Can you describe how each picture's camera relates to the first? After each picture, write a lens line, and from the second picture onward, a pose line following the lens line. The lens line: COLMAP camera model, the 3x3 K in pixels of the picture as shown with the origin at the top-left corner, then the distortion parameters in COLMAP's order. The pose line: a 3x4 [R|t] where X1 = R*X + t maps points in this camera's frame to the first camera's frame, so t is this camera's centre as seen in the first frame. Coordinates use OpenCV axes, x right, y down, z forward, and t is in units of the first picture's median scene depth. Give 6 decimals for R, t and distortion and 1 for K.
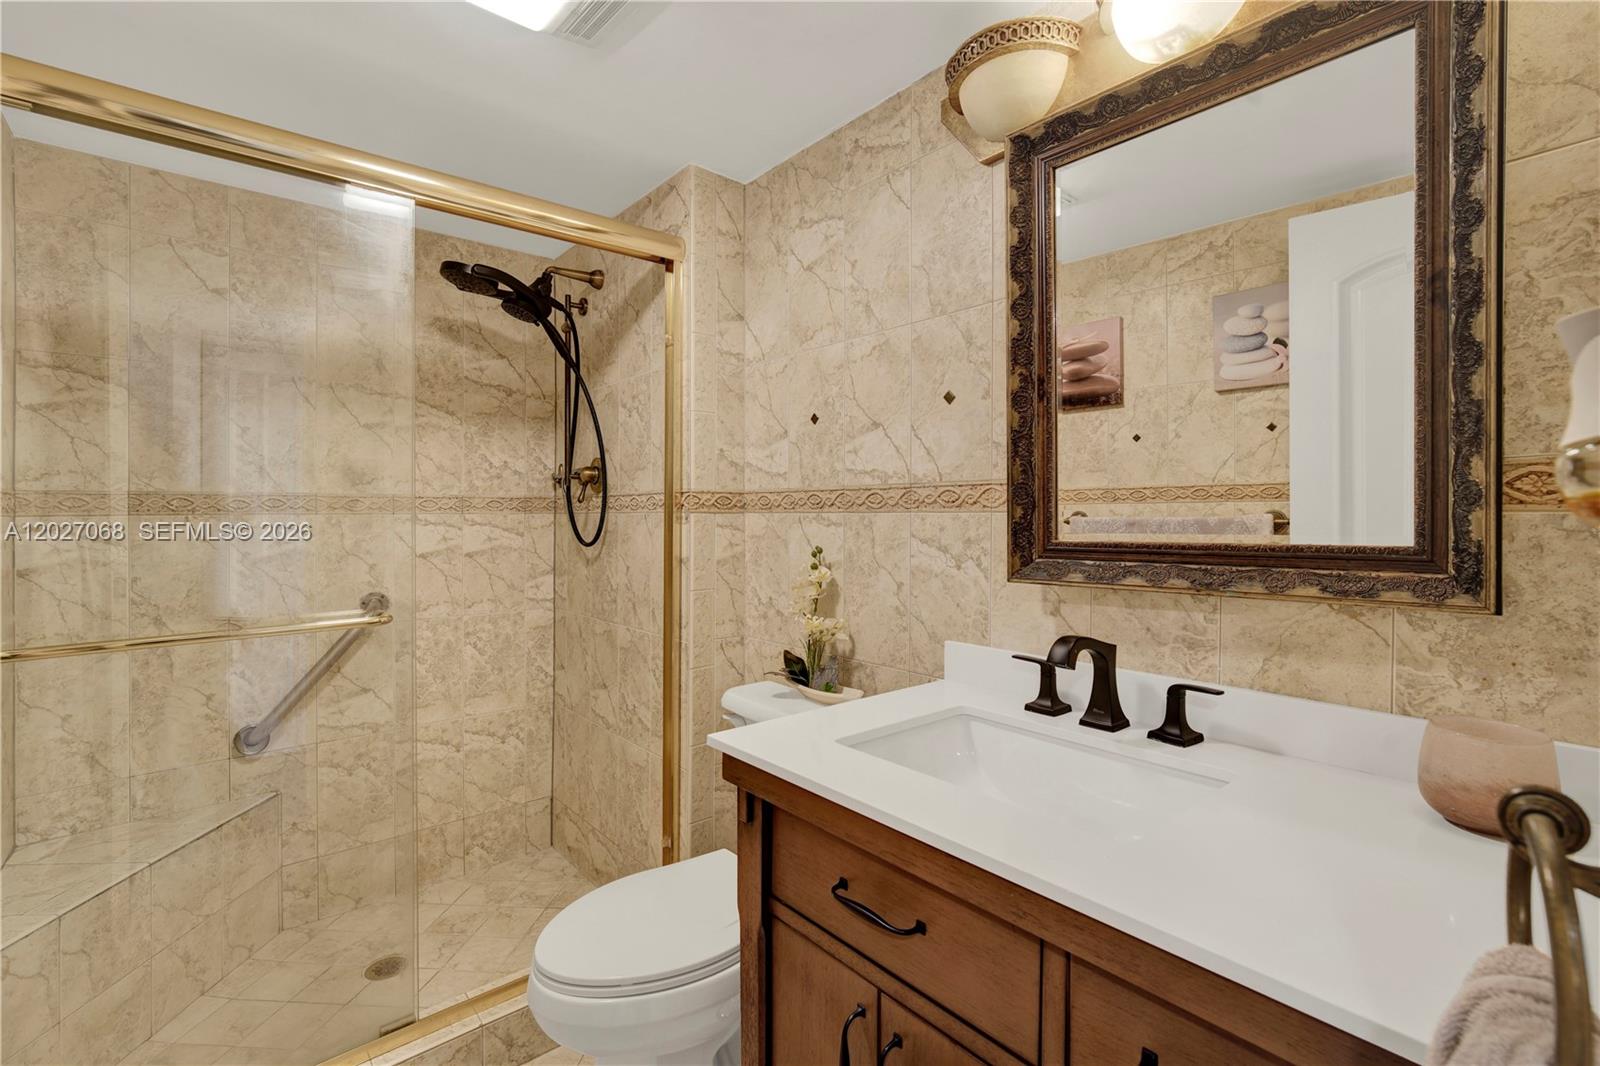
lens RADIAL K [[714.5, 0, 813.5], [0, 714.5, 510.7], [0, 0, 1]] dist [-0.016114, 0.006763]
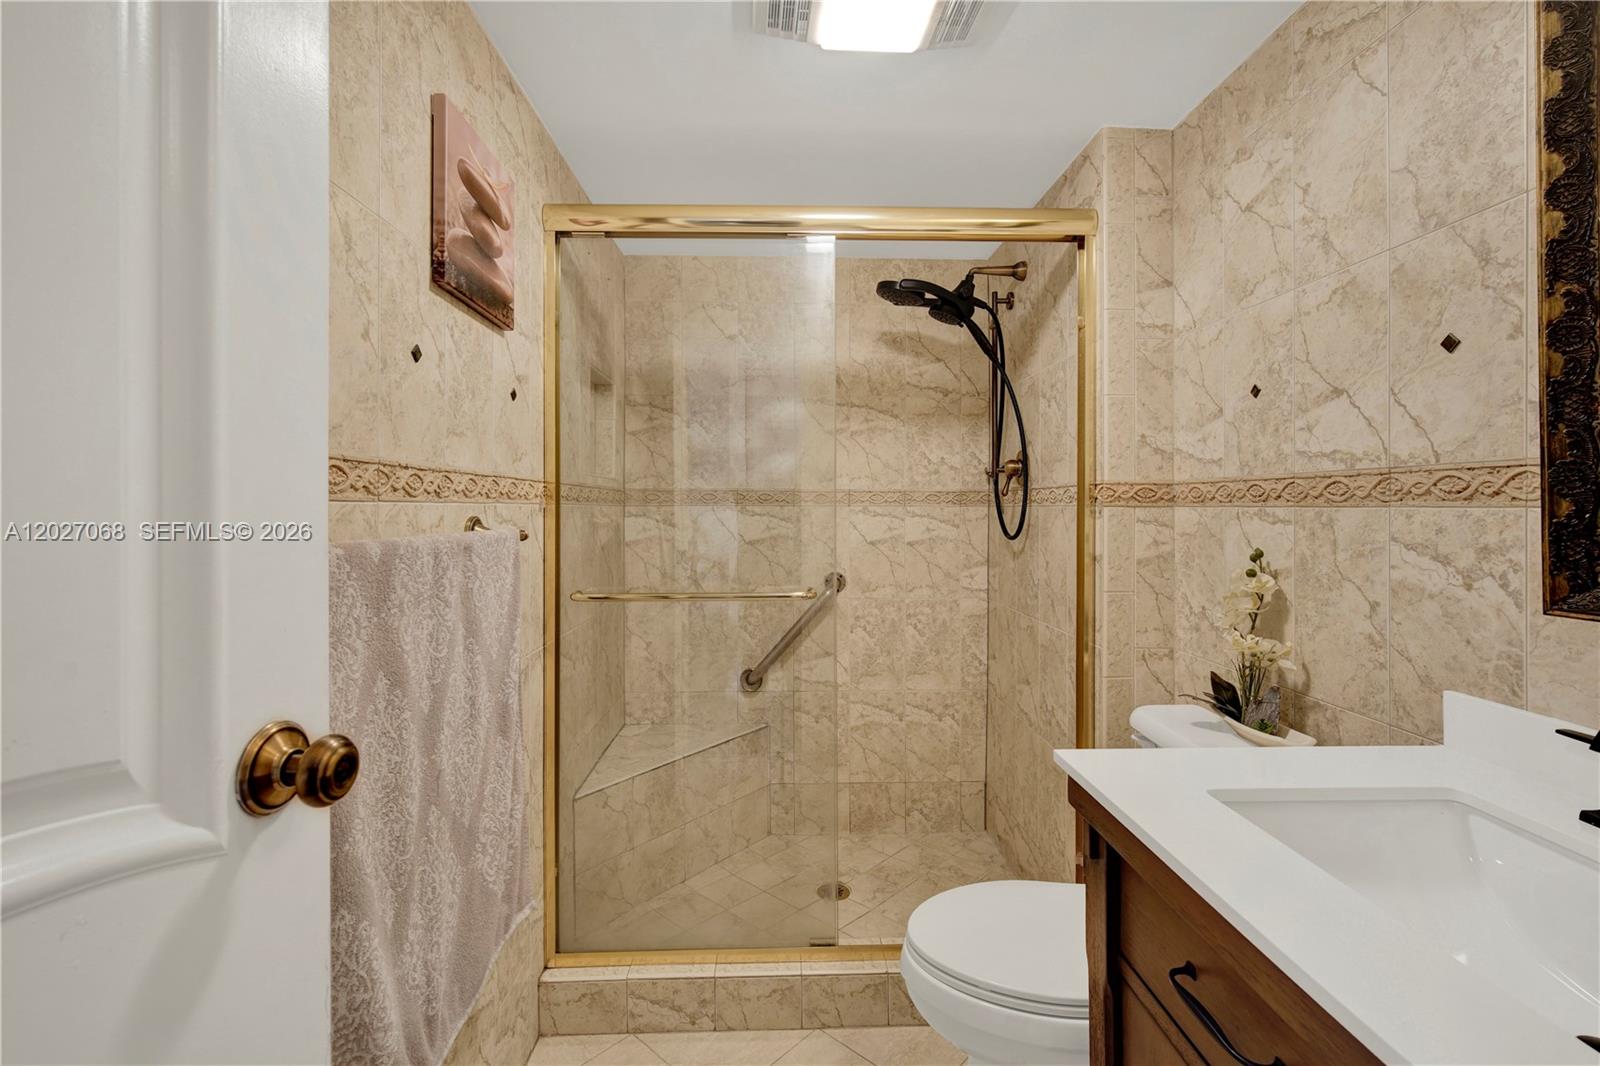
lens RADIAL K [[709.2, 0, 809.7], [0, 709.2, 497.7], [0, 0, 1]] dist [-0.015907, 0.000381]
pose [[0.779472, -0.001315, -0.626436, 0.110428], [-0.004846, 0.999955, -0.008129, 0.001118], [0.626419, 0.009372, 0.779430, 0.062225]]
